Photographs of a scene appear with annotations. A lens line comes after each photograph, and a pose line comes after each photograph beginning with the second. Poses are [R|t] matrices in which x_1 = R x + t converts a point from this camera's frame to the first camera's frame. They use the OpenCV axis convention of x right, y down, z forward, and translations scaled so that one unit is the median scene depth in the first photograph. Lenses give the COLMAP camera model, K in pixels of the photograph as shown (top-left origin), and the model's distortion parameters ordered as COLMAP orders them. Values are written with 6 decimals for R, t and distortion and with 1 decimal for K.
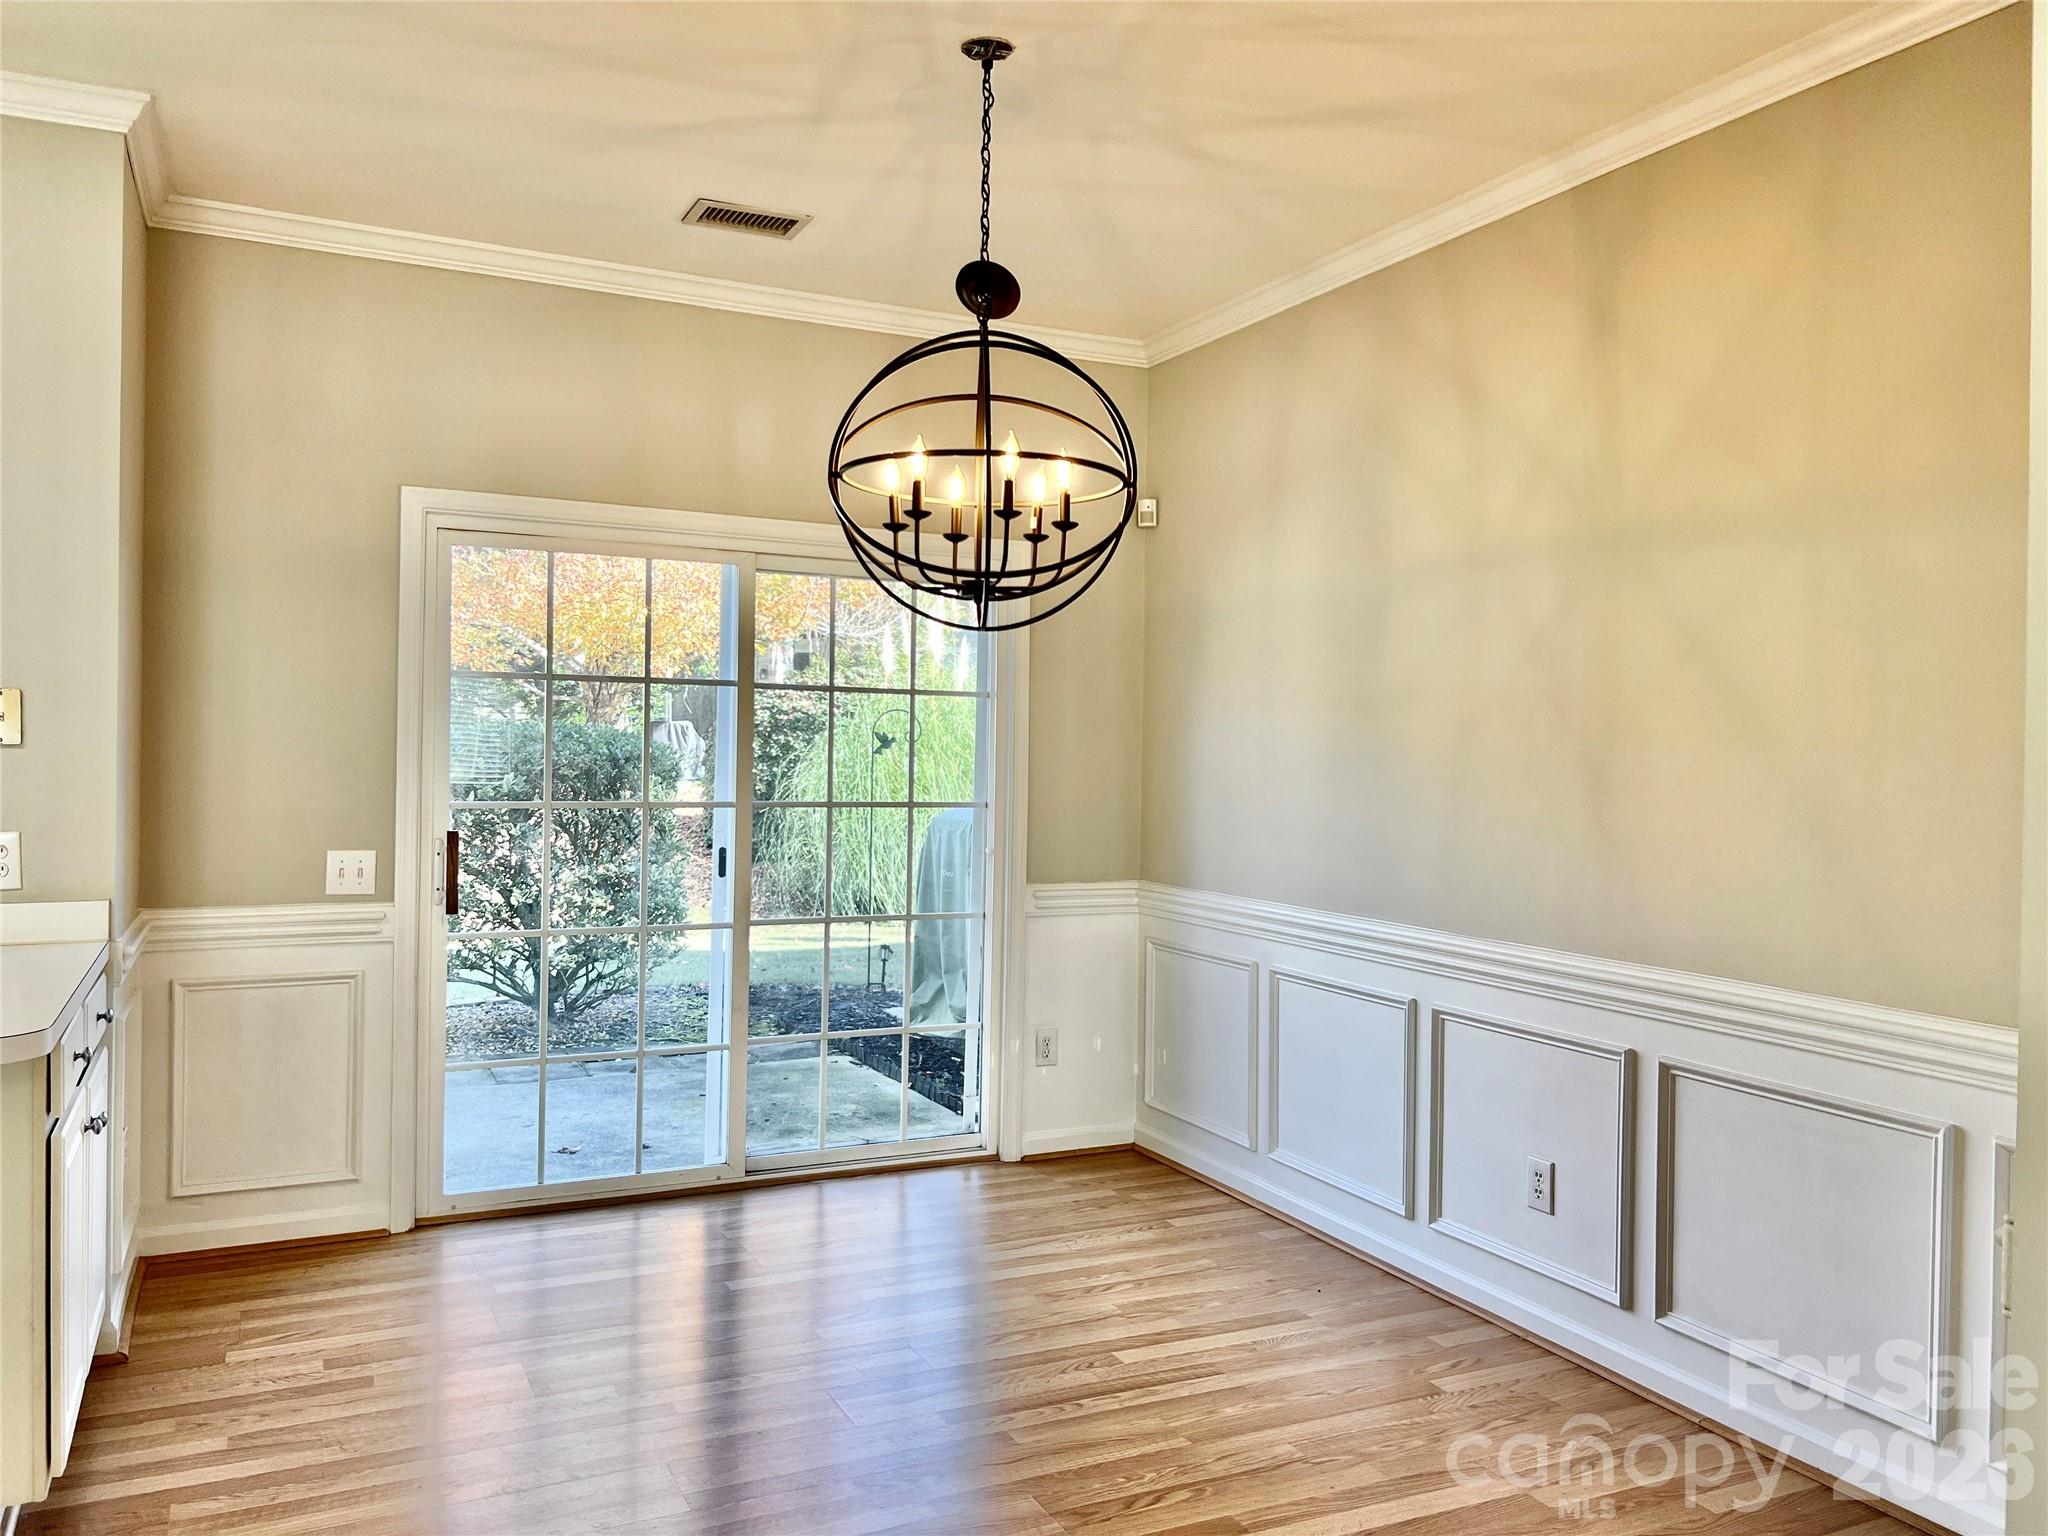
lens RADIAL K [[1539.2, 0, 1031.8], [0, 1539.2, 763.4], [0, 0, 1]] dist [0.043457, -0.045117]
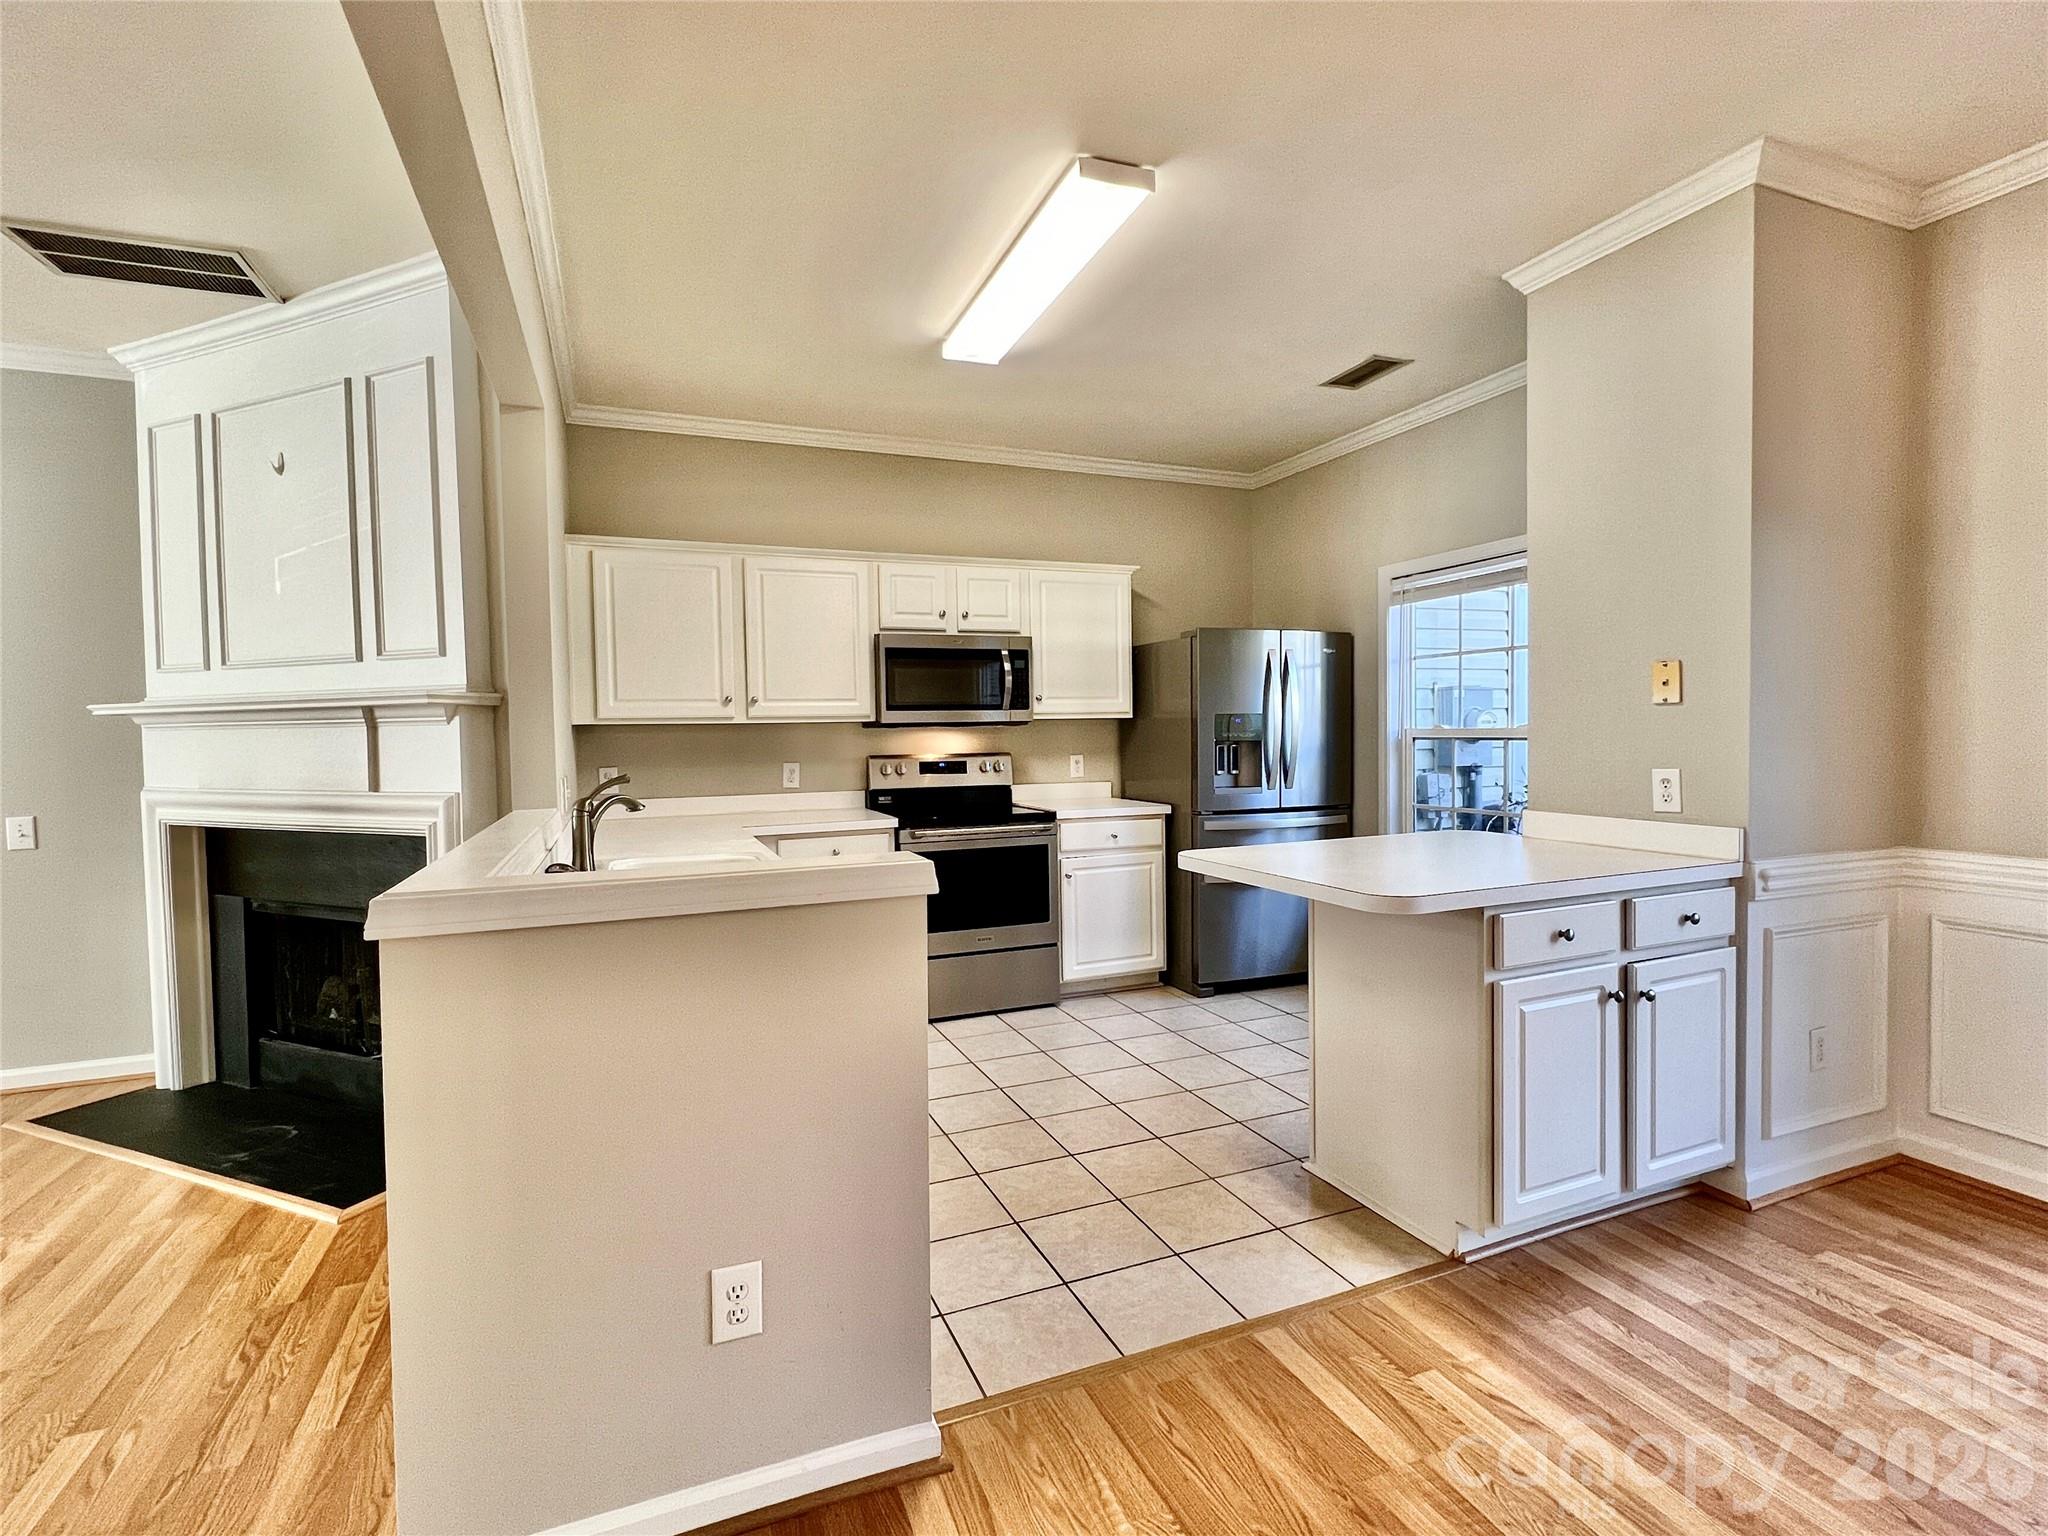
lens RADIAL K [[957.9, 0, 1021.7], [0, 957.9, 761.3], [0, 0, 1]] dist [-0.003041, 0.001342]
pose [[-0.066115, 0.020369, -0.997604, 0.166098], [0.003766, 0.999790, 0.020164, 0.016643], [0.997805, -0.002423, -0.066178, 0.430661]]
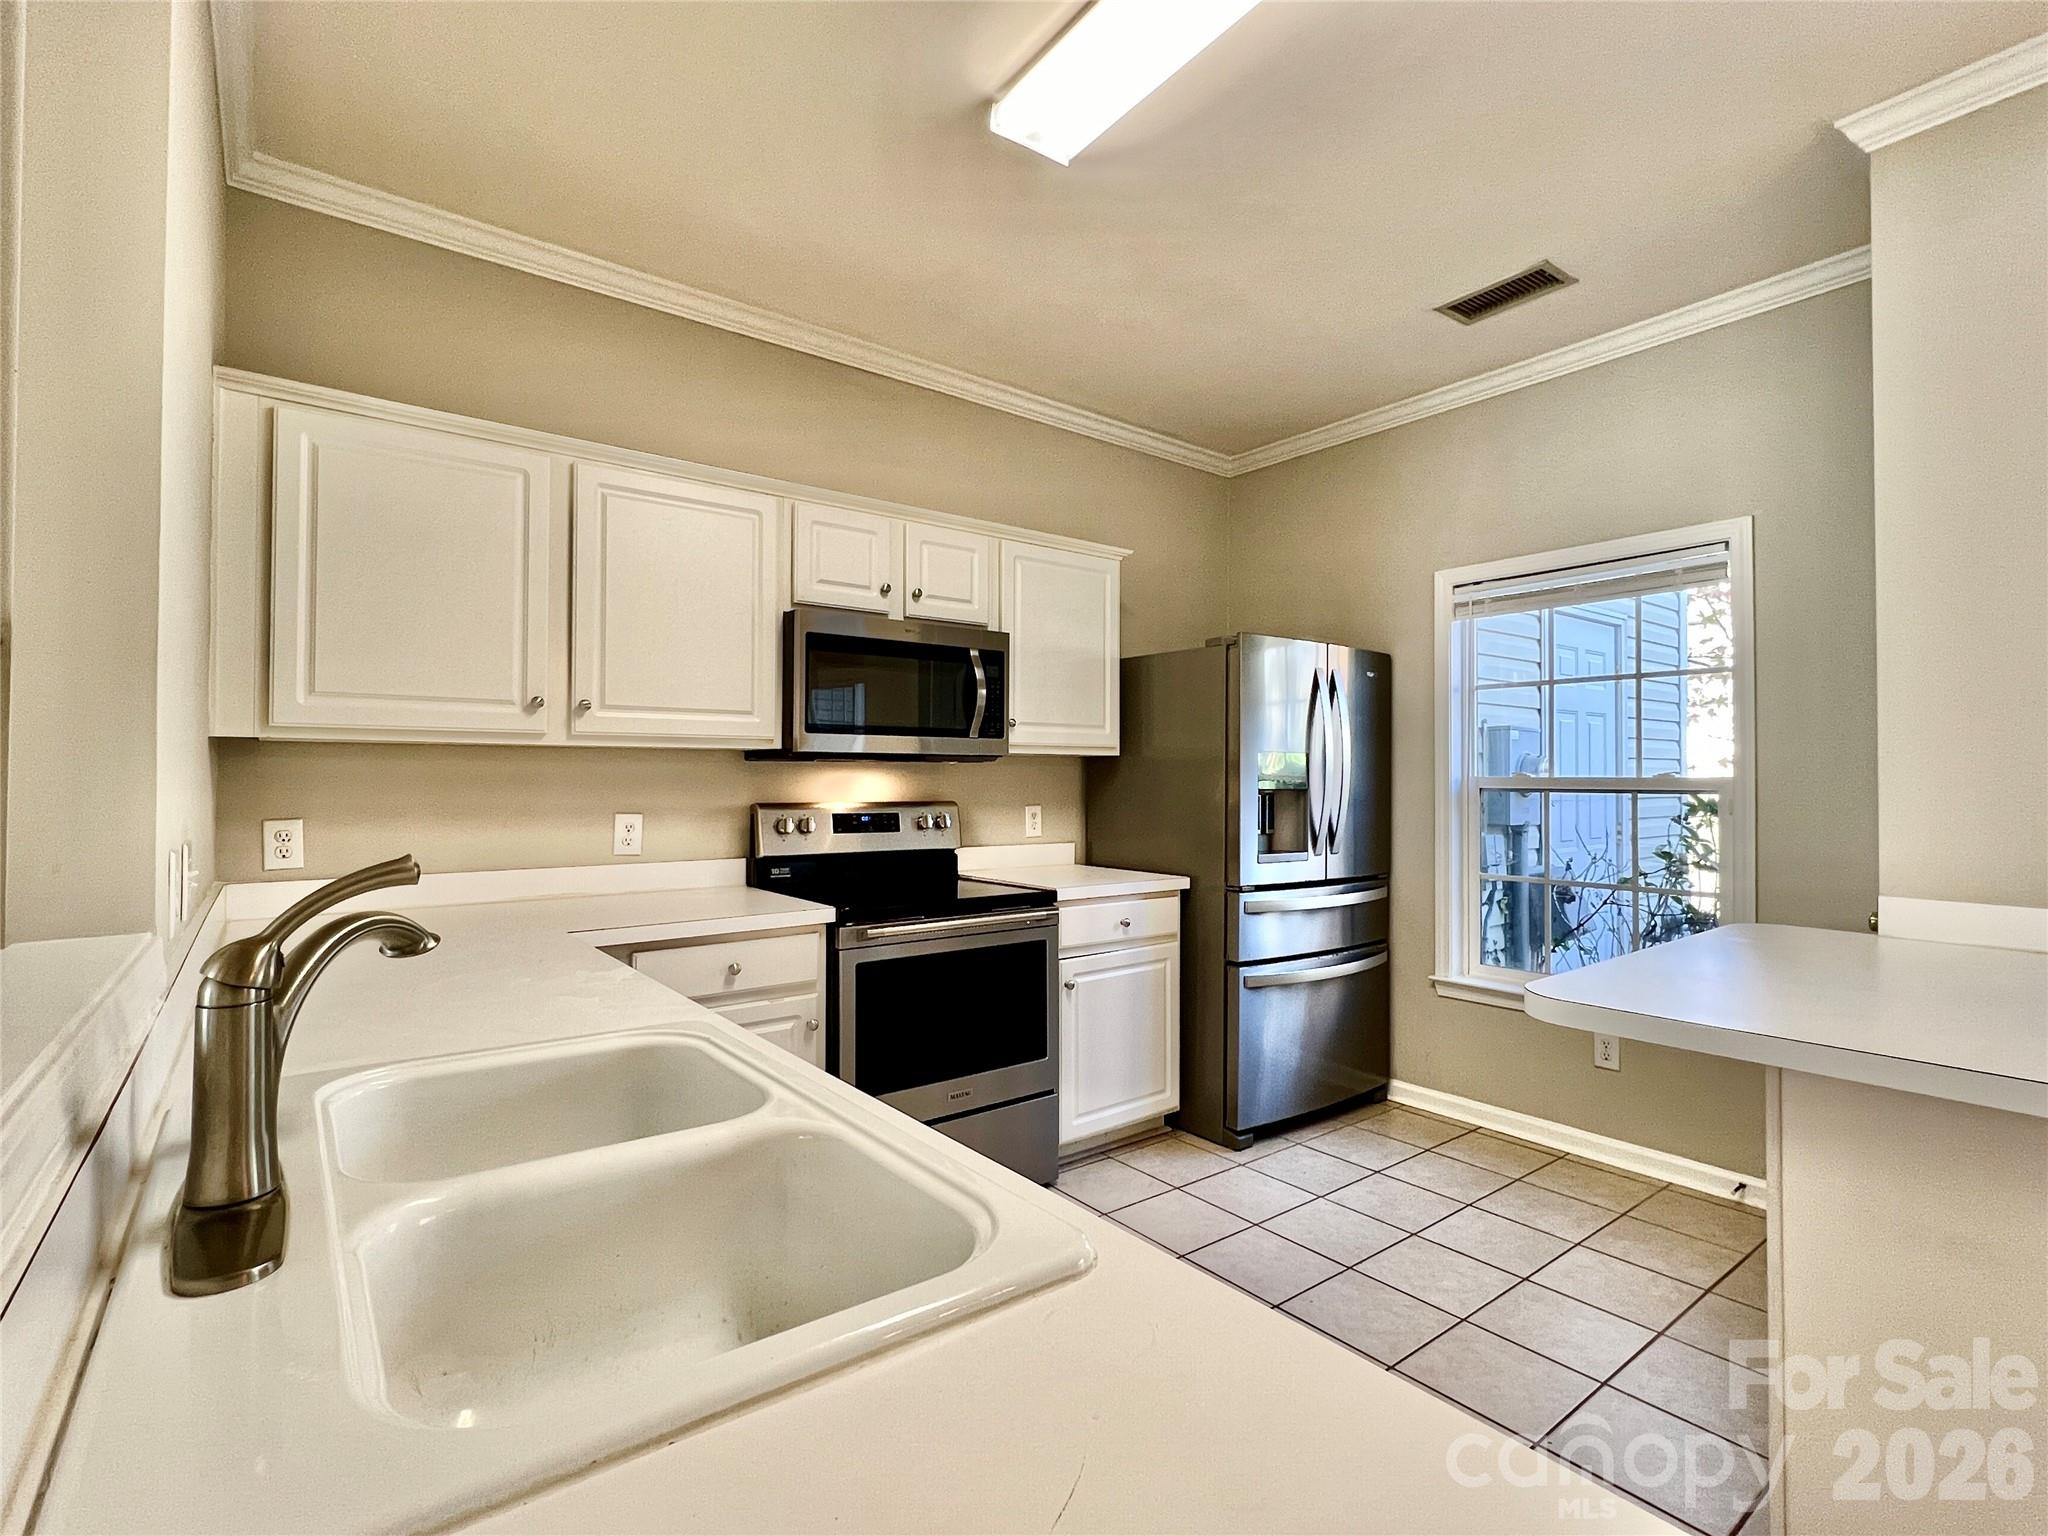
lens RADIAL K [[957.9, 0, 1018.4], [0, 957.9, 761.4], [0, 0, 1]] dist [-0.003041, 0.001342]
pose [[0.197555, -0.030372, -0.979821, -0.234508], [-0.011025, 0.999388, -0.033201, 0.022566], [0.980230, 0.017361, 0.197099, 0.208421]]
